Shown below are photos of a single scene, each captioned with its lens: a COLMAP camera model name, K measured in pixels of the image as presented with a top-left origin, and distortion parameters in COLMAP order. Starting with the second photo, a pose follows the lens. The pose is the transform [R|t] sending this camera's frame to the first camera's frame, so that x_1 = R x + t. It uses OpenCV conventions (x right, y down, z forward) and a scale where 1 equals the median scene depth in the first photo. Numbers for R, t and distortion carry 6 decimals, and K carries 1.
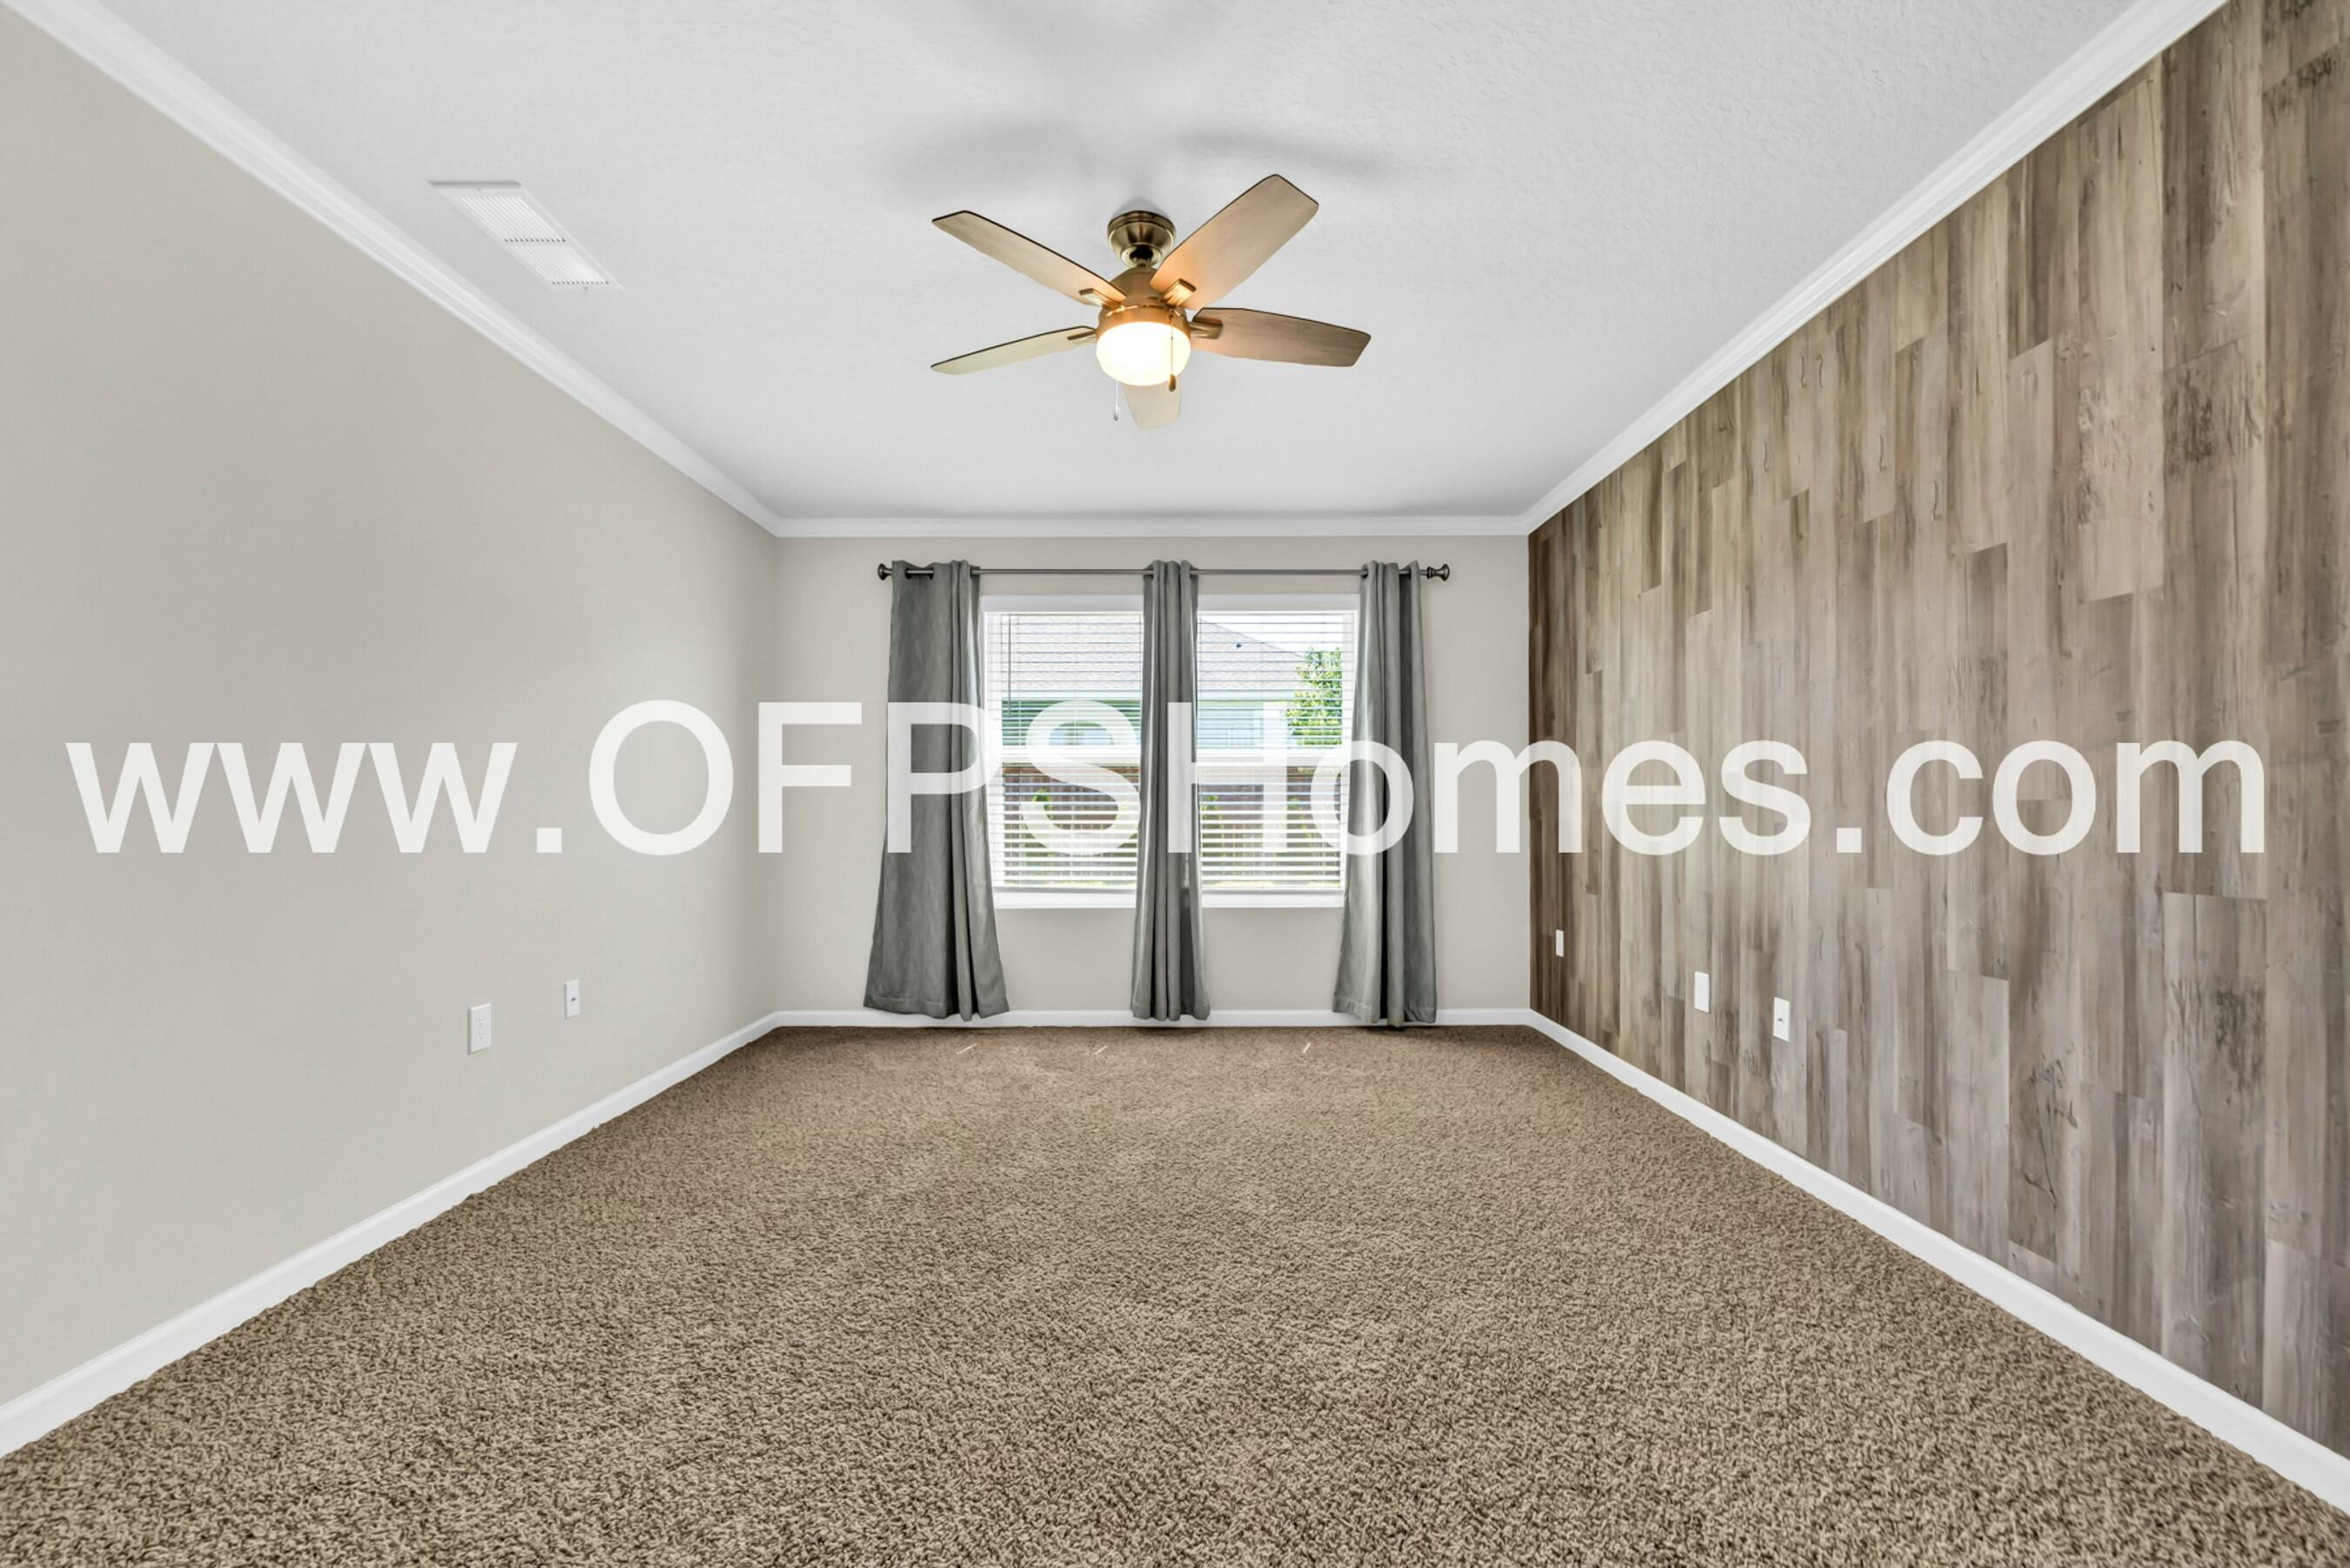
lens RADIAL K [[925.3, 0, 1165.7], [0, 925.3, 810.3], [0, 0, 1]] dist [-0.001269, -0.000181]
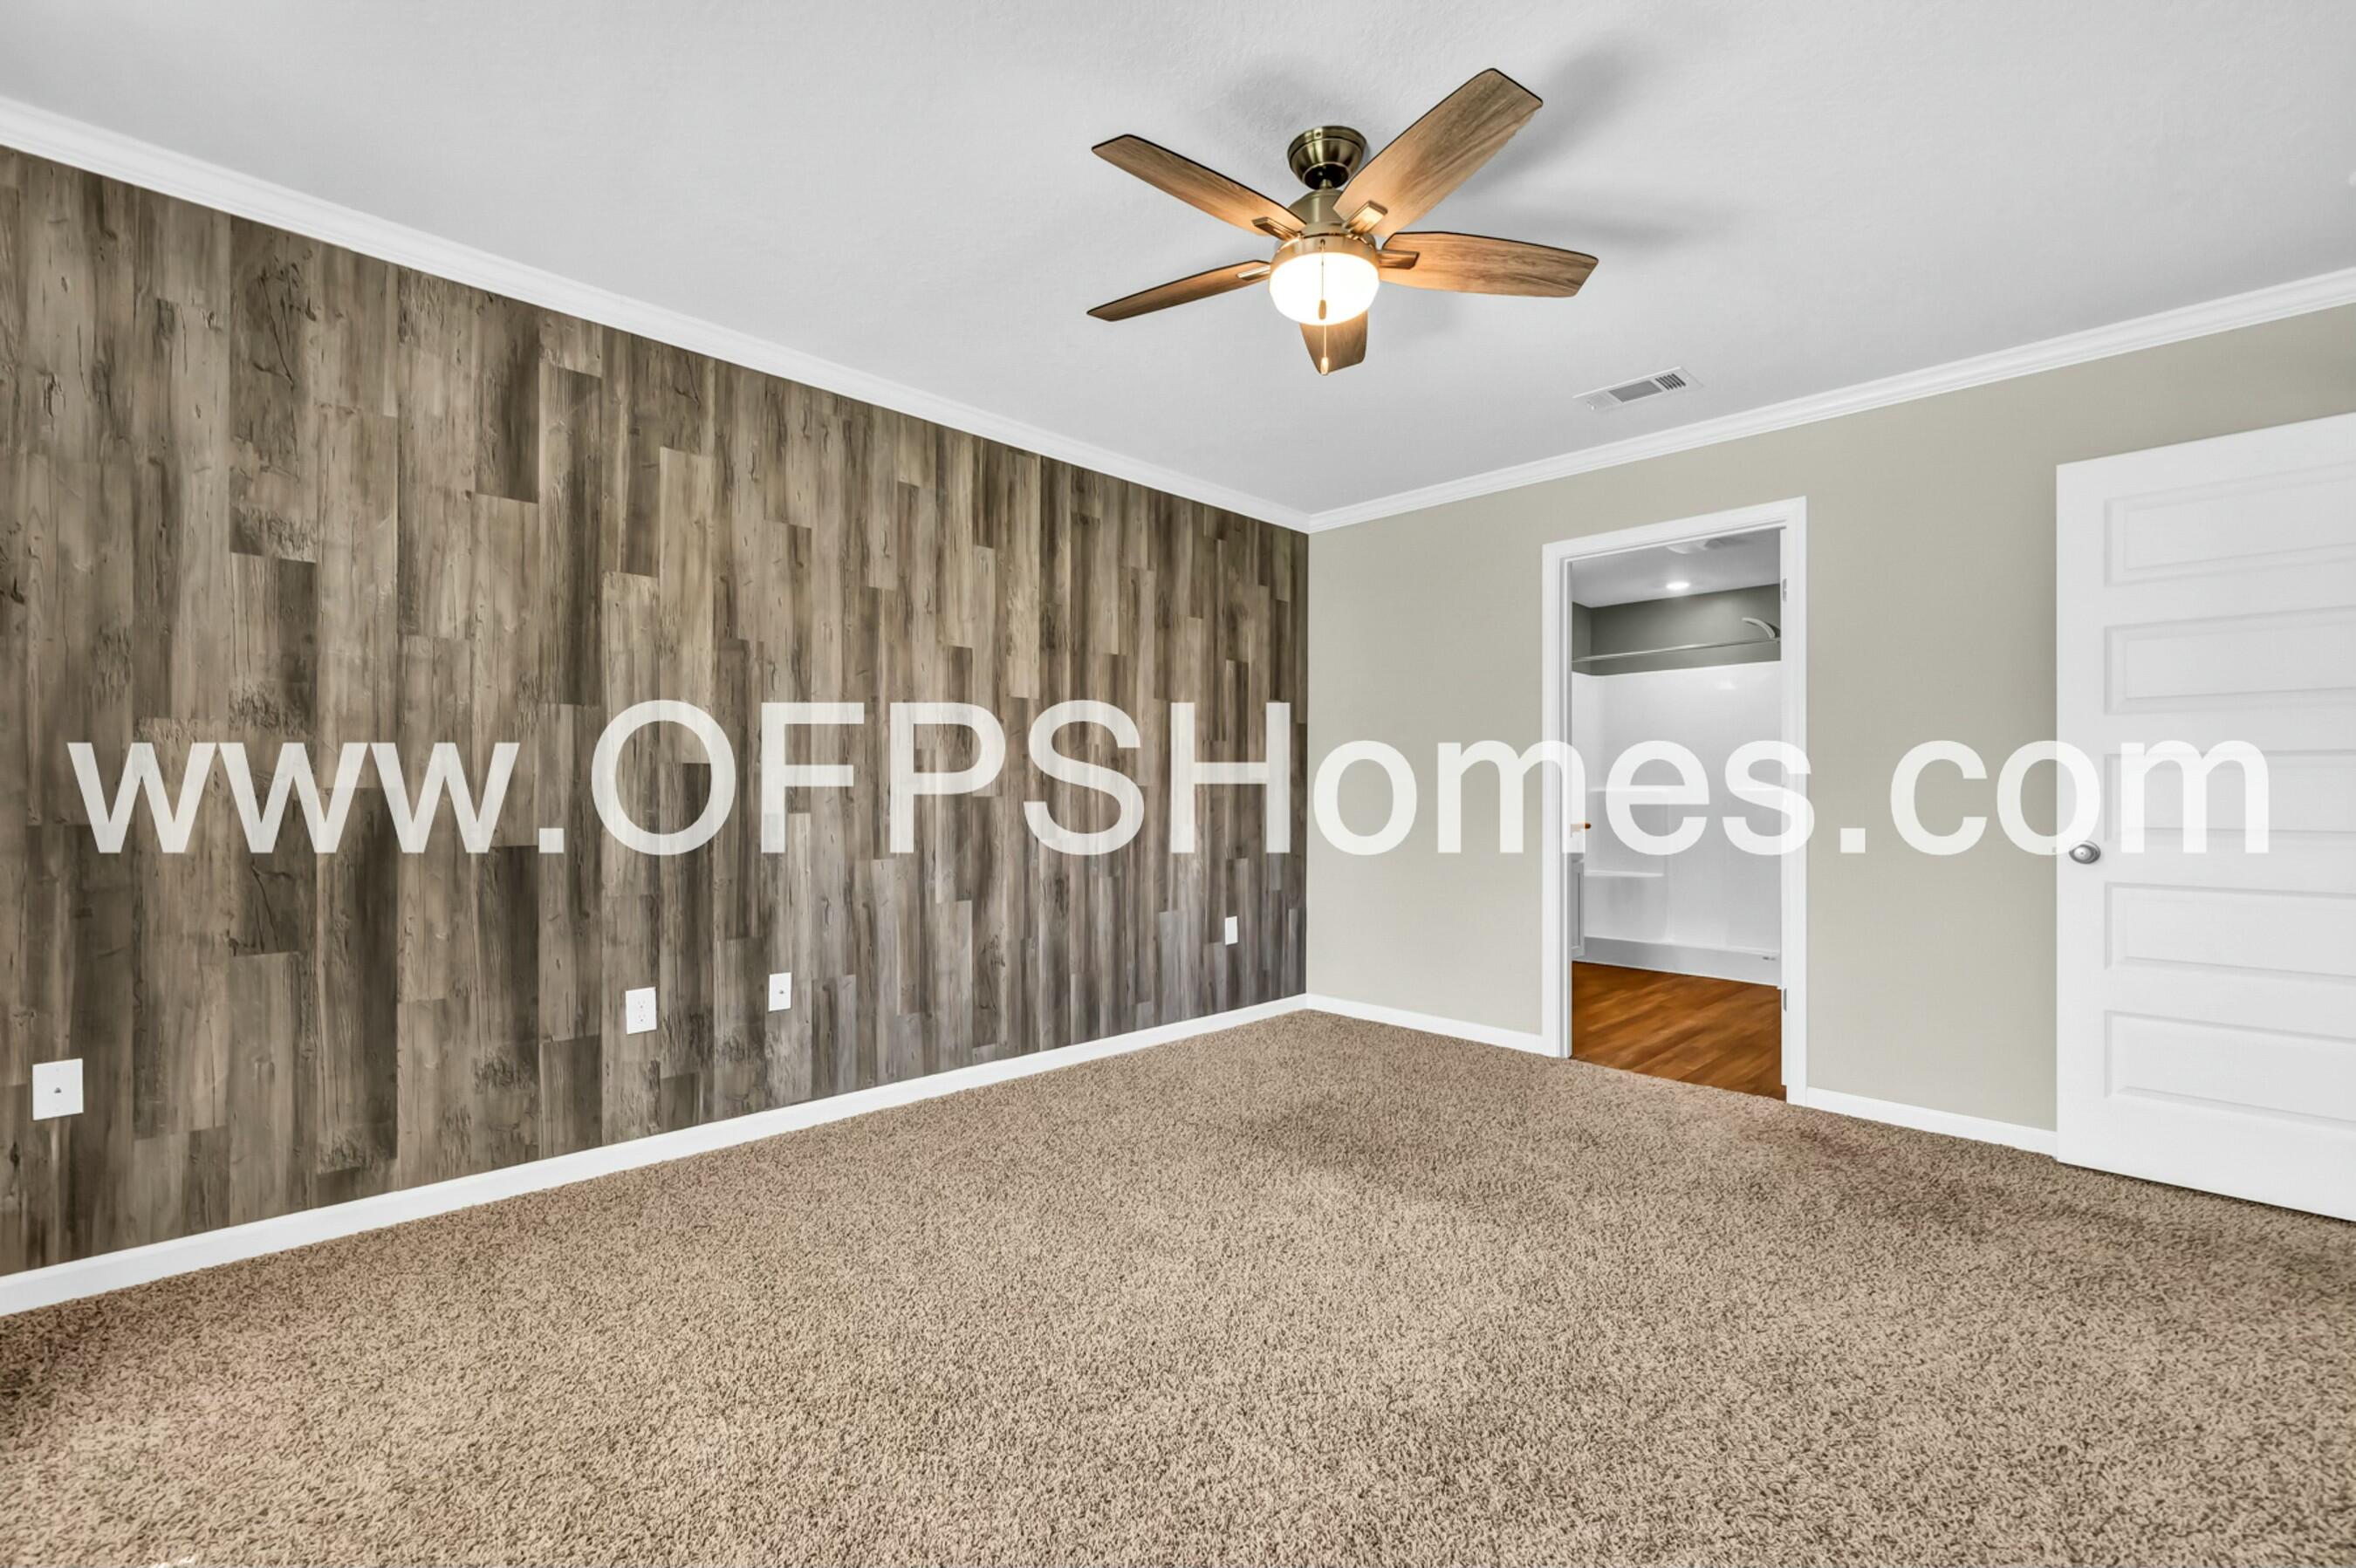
lens RADIAL K [[1007.7, 0, 1169.0], [0, 1007.7, 792.6], [0, 0, 1]] dist [0.000500, 0.000036]
pose [[-0.692830, 0.000088, 0.721101, -0.452305], [-0.004572, 0.999979, -0.004515, -0.007052], [-0.721087, -0.006425, -0.692815, 1.293989]]
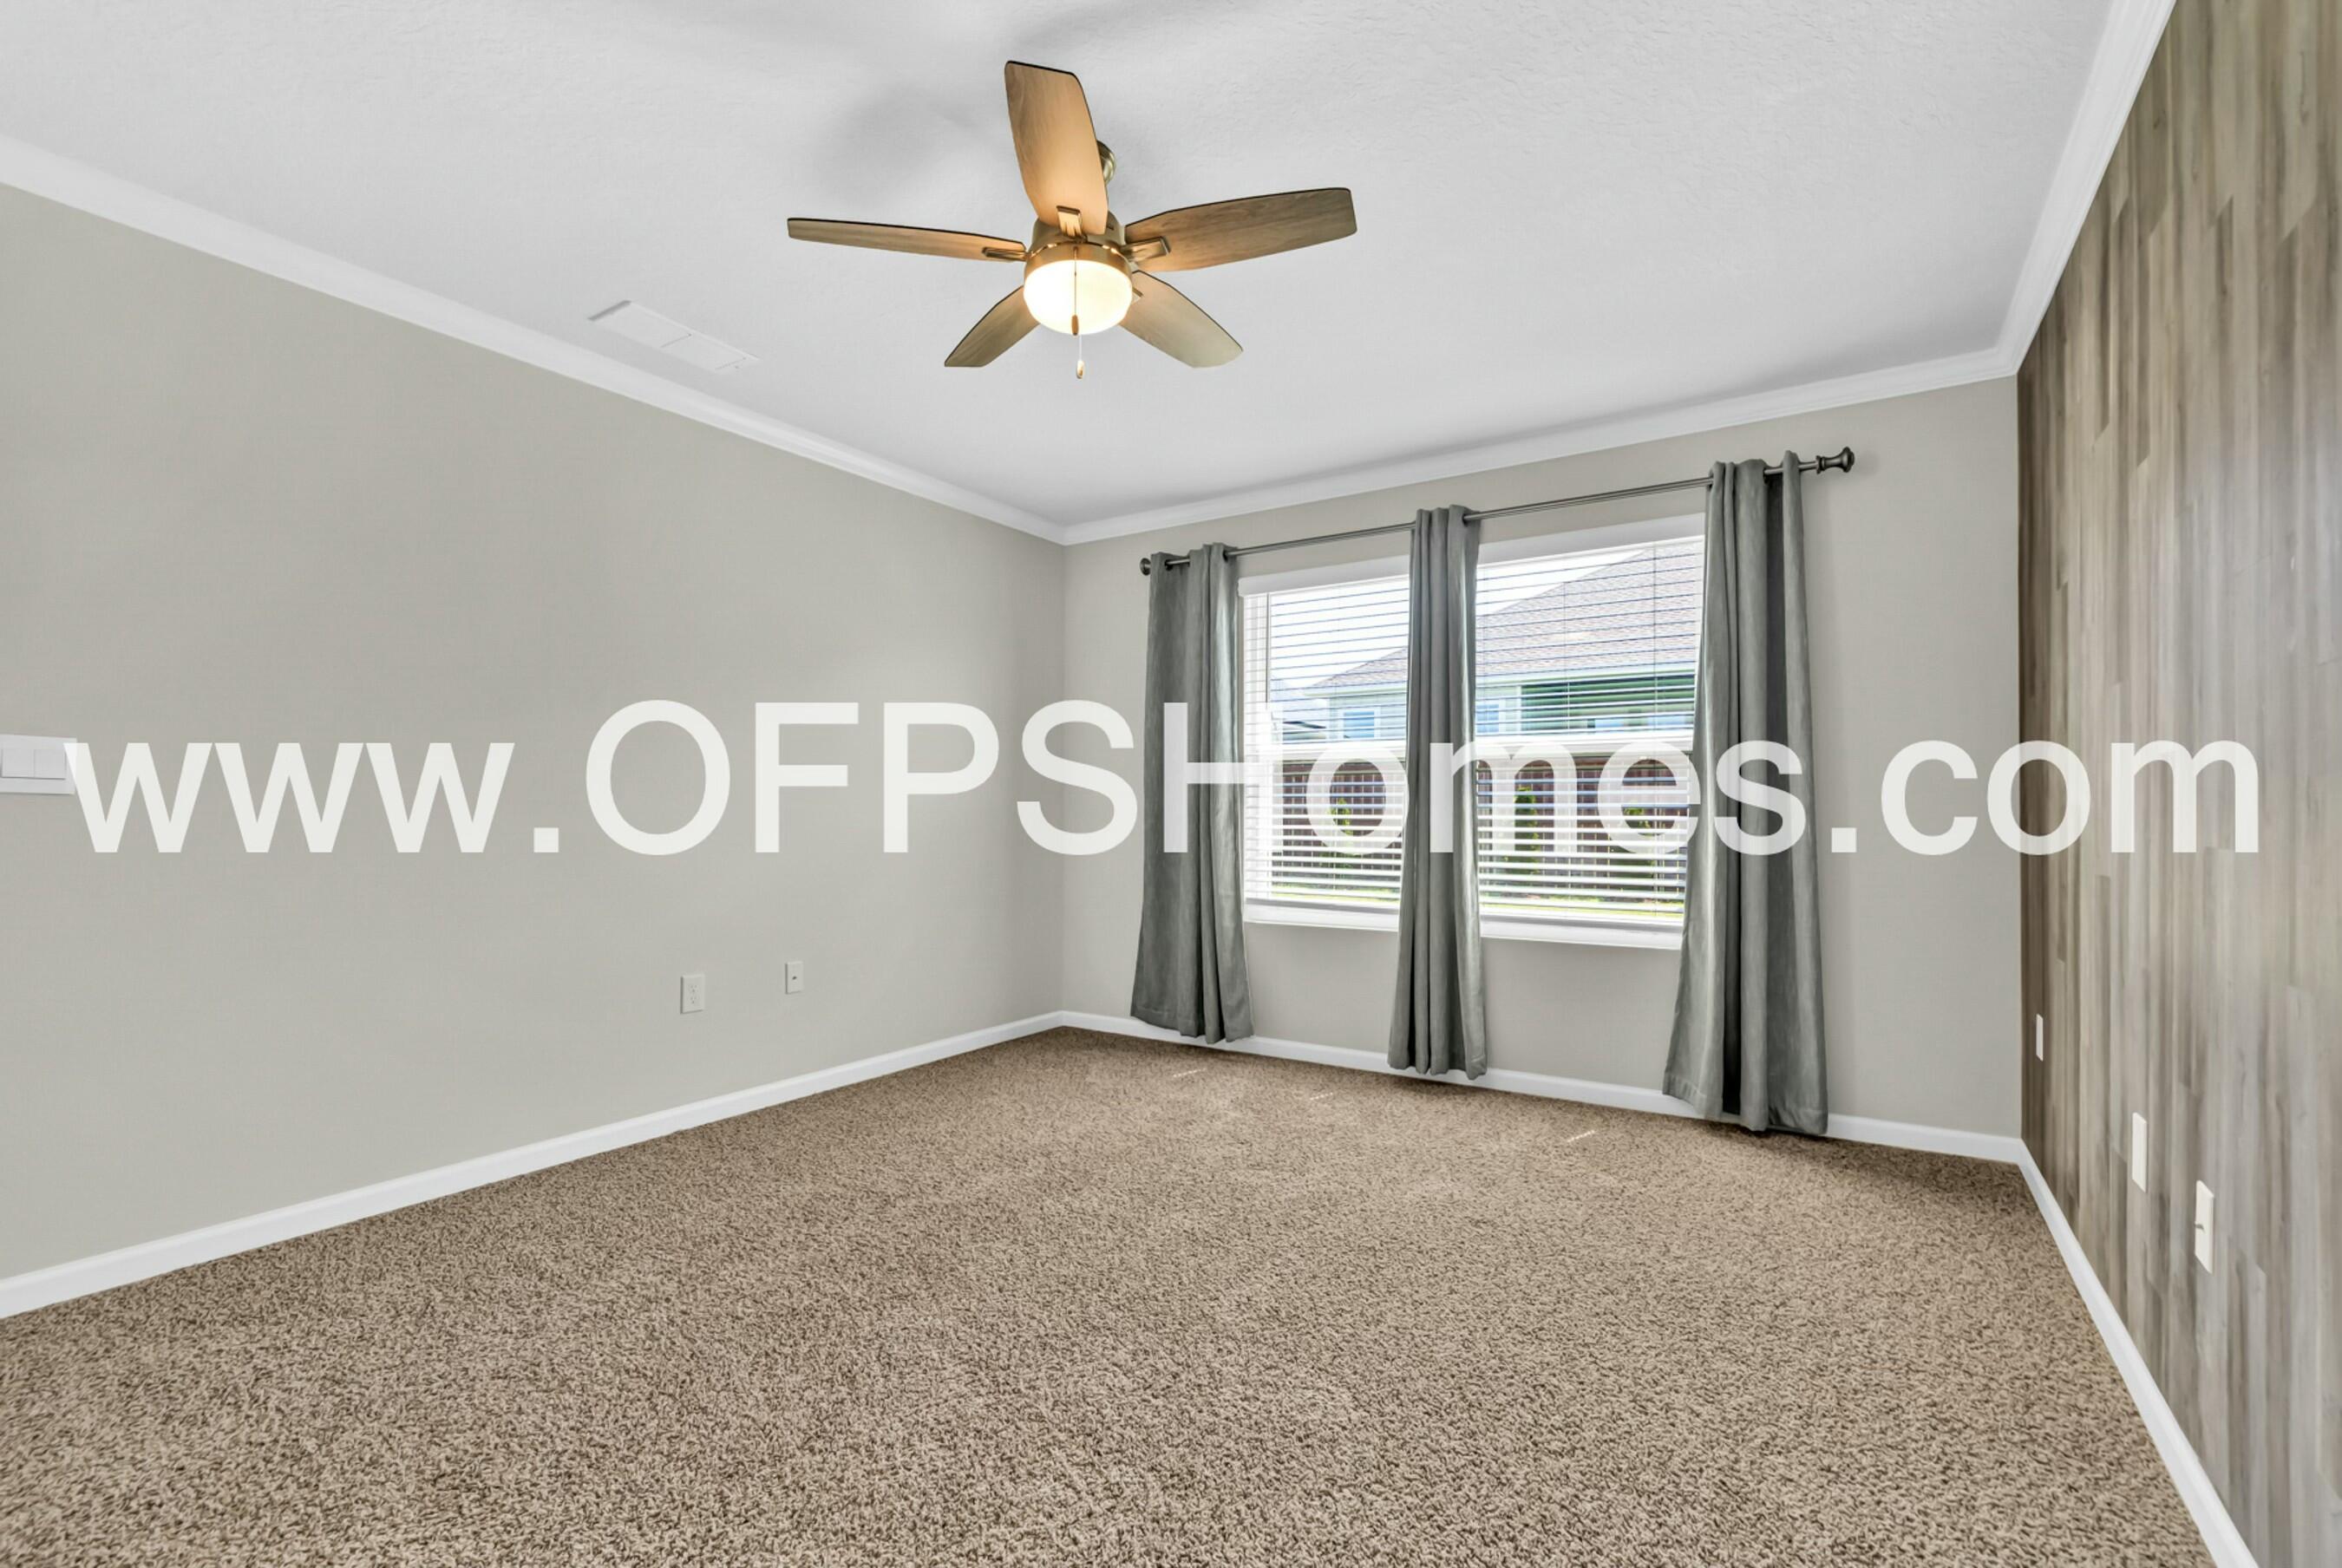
lens RADIAL K [[1019.1, 0, 1168.7], [0, 1019.1, 799.2], [0, 0, 1]] dist [-0.001249, 0.000078]
pose [[0.840458, -0.004134, -0.541861, 0.419029], [-0.001420, 0.999951, -0.009833, -0.006154], [0.541875, 0.009034, 0.840411, 0.174258]]
